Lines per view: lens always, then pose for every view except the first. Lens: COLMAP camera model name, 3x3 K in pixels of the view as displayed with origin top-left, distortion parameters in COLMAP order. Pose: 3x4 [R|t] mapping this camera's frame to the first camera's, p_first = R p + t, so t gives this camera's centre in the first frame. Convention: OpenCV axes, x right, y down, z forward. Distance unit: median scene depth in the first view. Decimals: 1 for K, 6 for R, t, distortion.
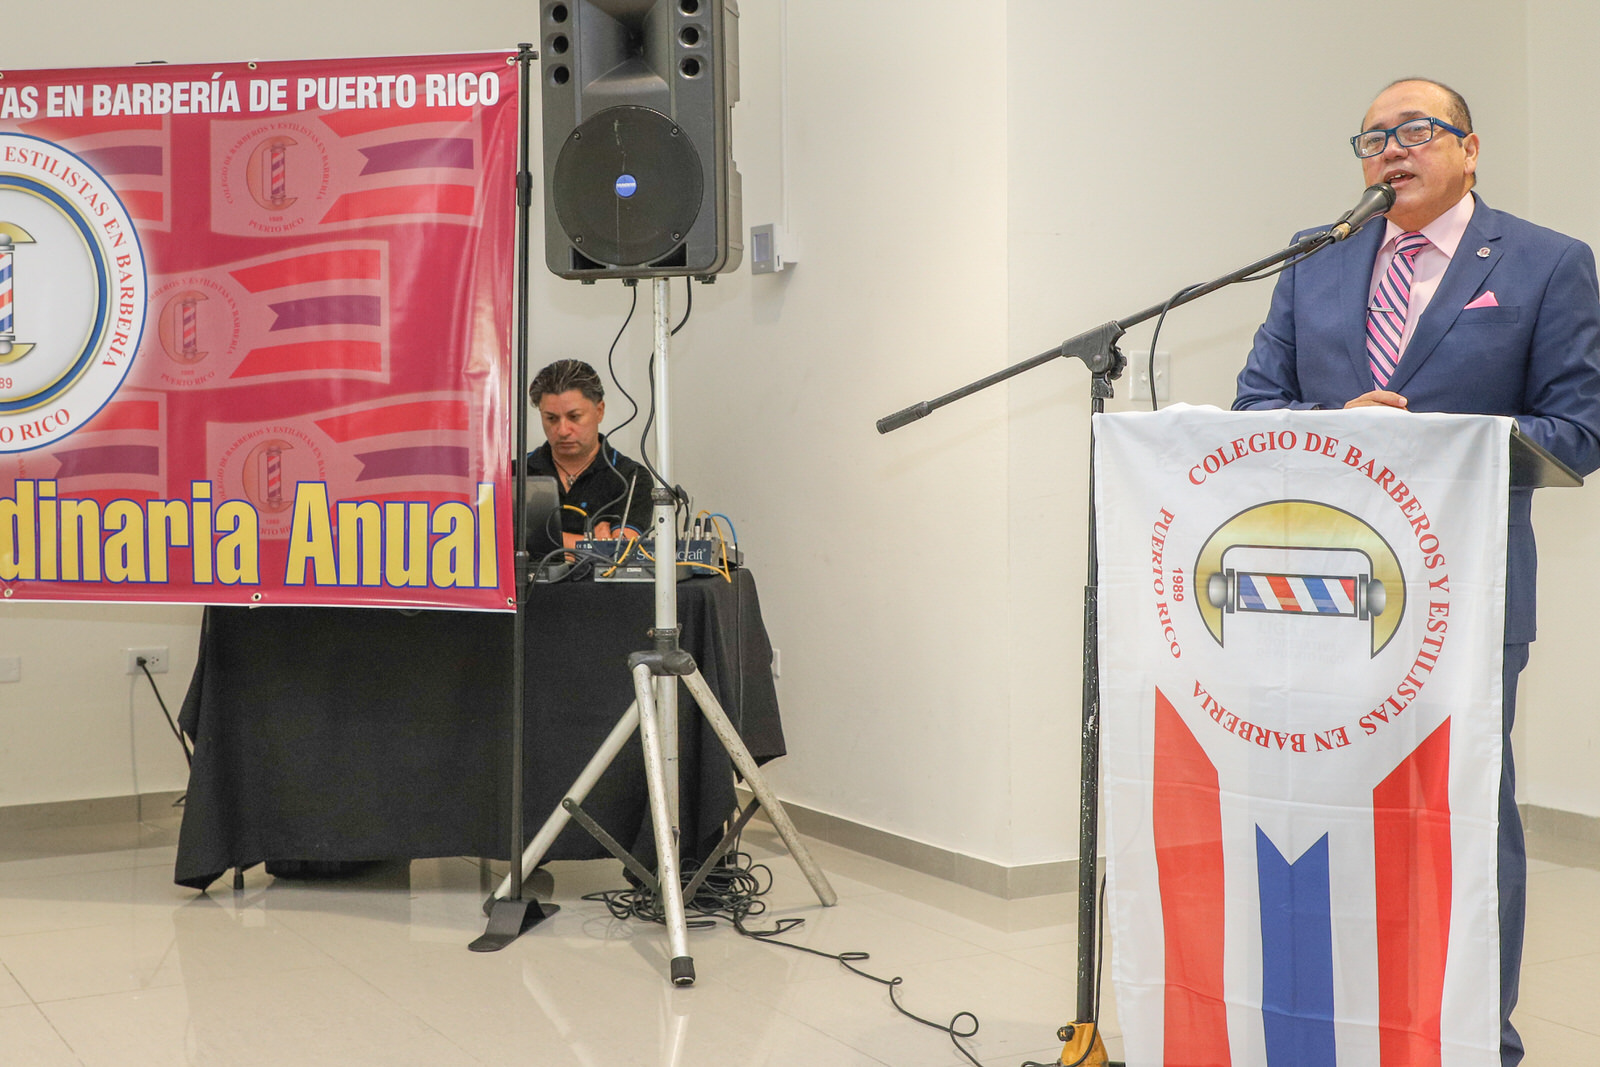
lens RADIAL K [[2163.8, 0, 779.0], [0, 2163.8, 457.6], [0, 0, 1]] dist [-0.002132, -0.001077]
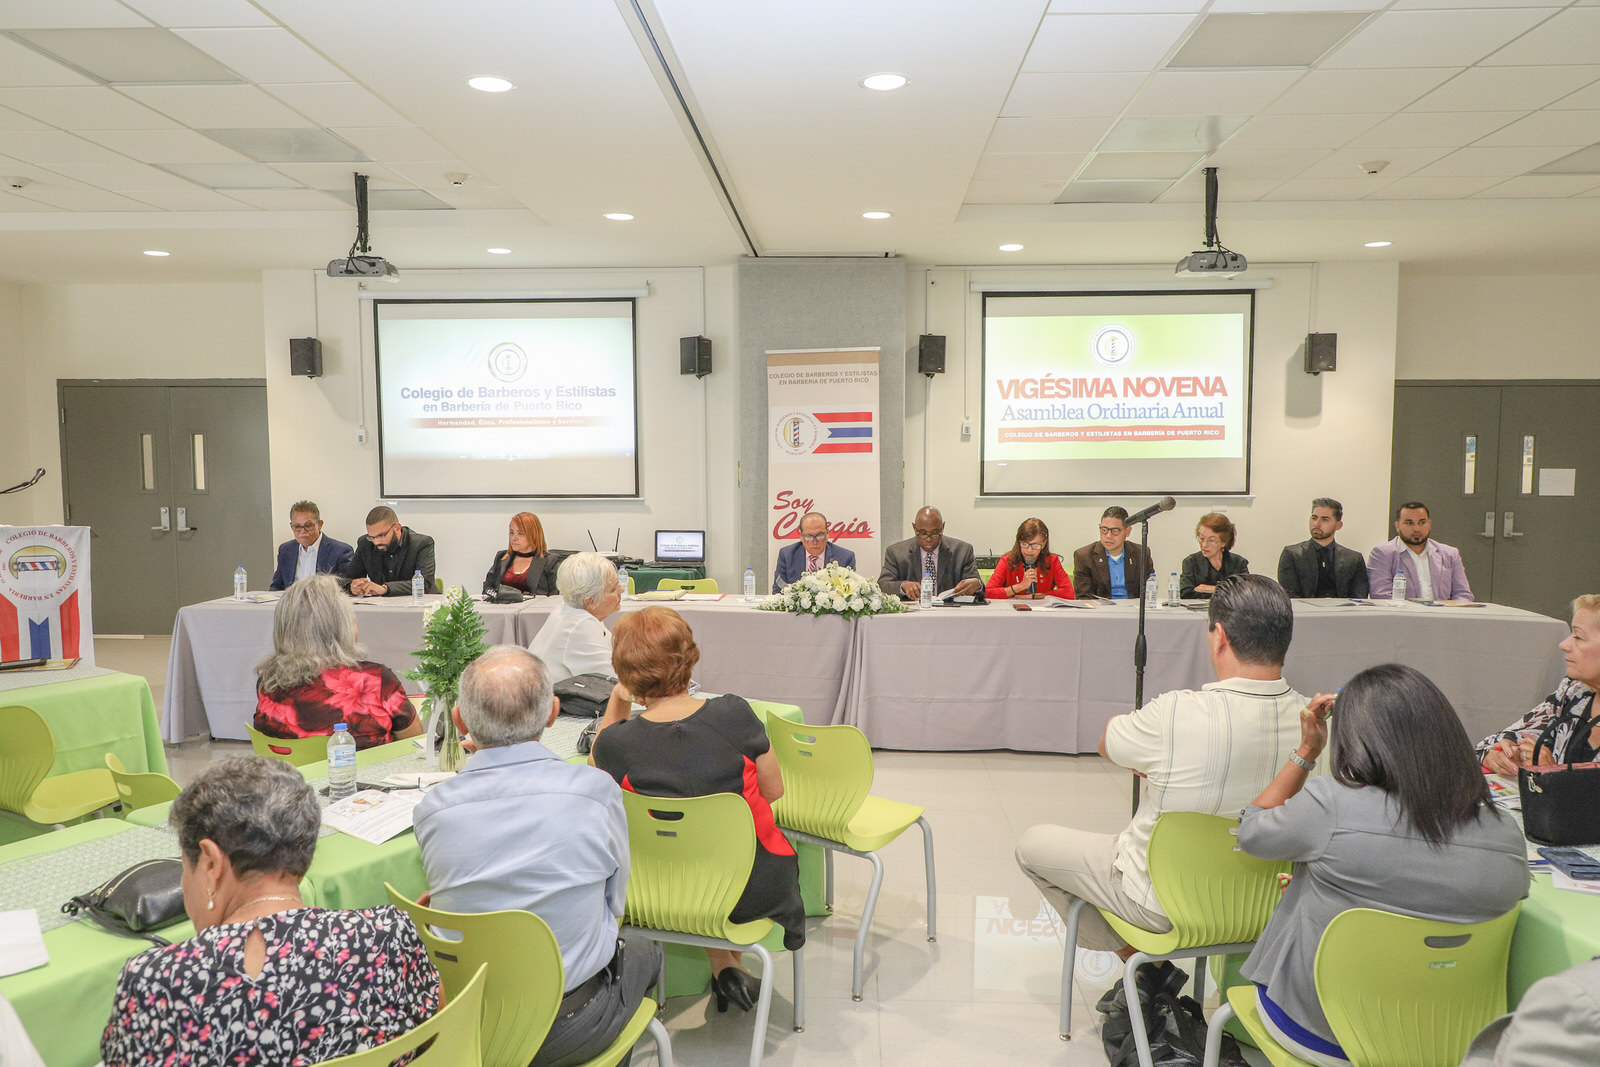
lens RADIAL K [[1126.2, 0, 801.8], [0, 1126.2, 538.5], [0, 0, 1]] dist [0.006253, 0.003075]
pose [[0.519209, -0.061076, 0.852462, -0.927909], [0.012701, 0.997884, 0.063760, -0.123459], [-0.854553, -0.022277, 0.518886, -1.575043]]
